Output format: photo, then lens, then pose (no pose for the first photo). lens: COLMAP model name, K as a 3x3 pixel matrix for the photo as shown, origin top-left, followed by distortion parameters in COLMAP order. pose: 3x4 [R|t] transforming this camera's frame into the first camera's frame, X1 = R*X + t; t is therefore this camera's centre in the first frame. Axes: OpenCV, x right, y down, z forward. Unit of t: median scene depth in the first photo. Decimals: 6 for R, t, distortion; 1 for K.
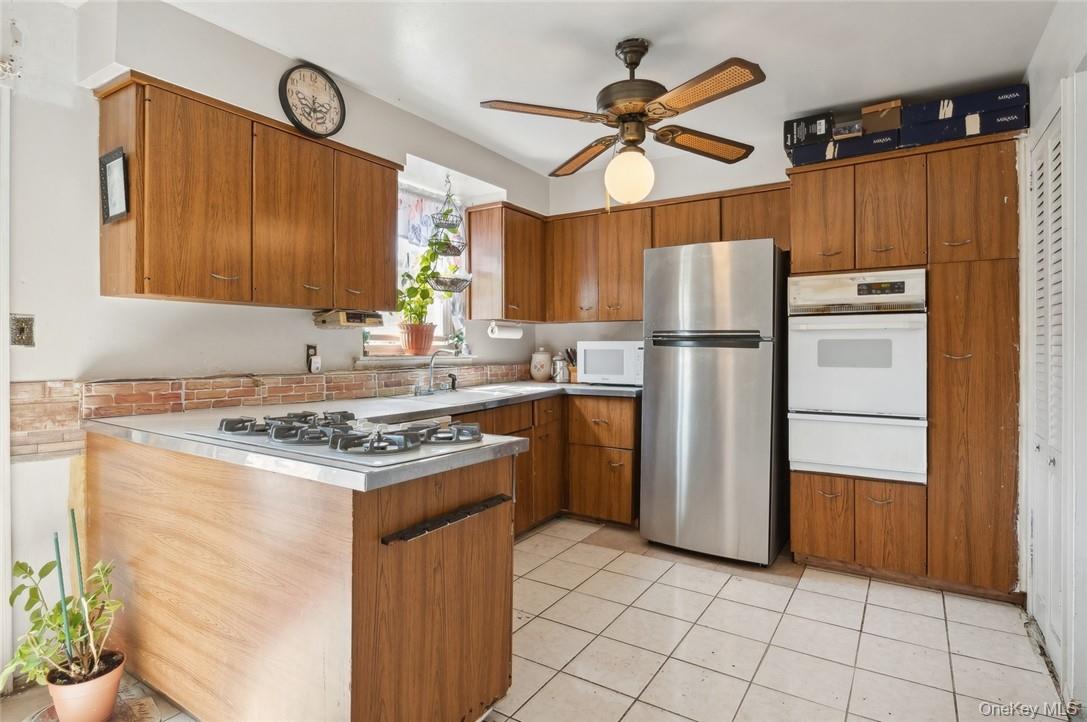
lens RADIAL K [[559.0, 0, 546.4], [0, 559.0, 346.3], [0, 0, 1]] dist [0.001275, 0.000160]
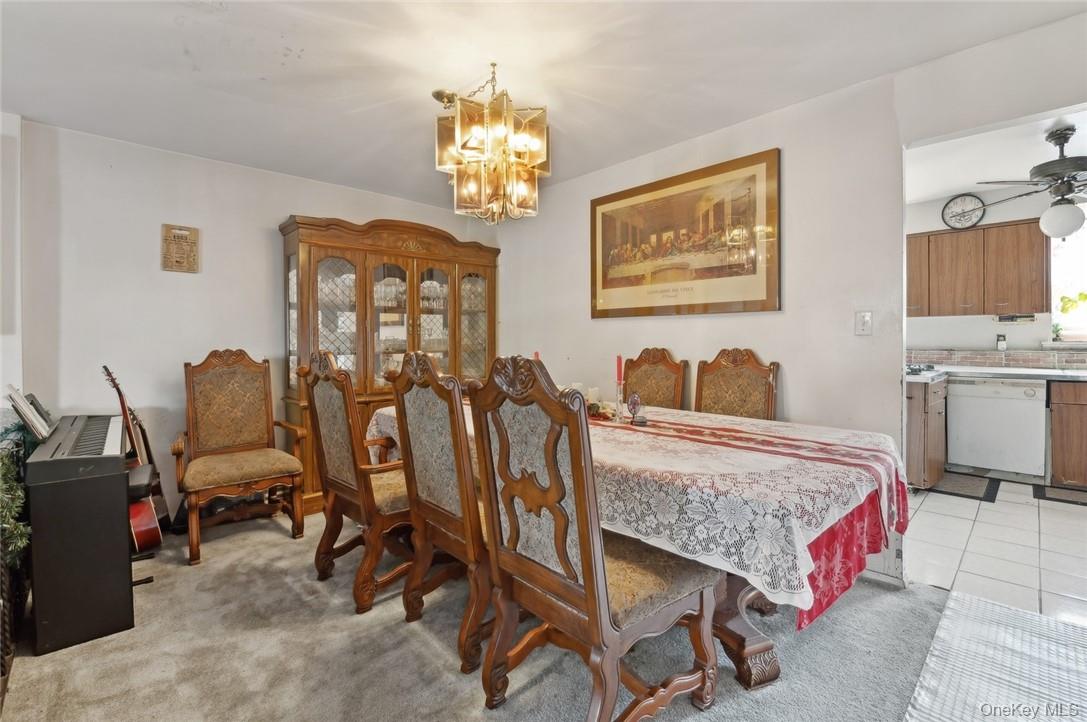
lens RADIAL K [[470.7, 0, 548.3], [0, 470.7, 341.9], [0, 0, 1]] dist [-0.019276, 0.000087]
pose [[-0.228984, 0.003627, -0.973423, 1.494409], [0.007125, 0.999973, 0.002050, 0.008543], [0.973404, -0.006466, -0.229004, -0.055272]]
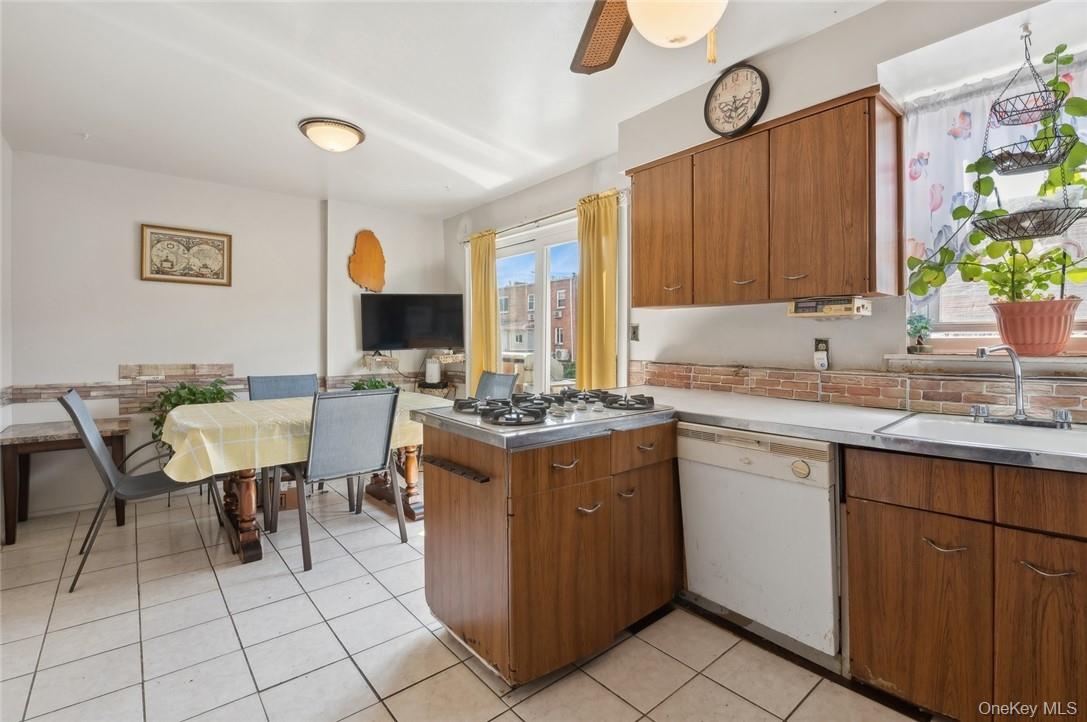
lens RADIAL K [[486.2, 0, 546.5], [0, 486.2, 342.6], [0, 0, 1]] dist [-0.000389, -0.009811]
pose [[-0.293142, -0.002399, -0.956066, 0.525978], [-0.000399, 0.999997, -0.002387, 0.006318], [0.956069, -0.000319, -0.293142, 0.918068]]
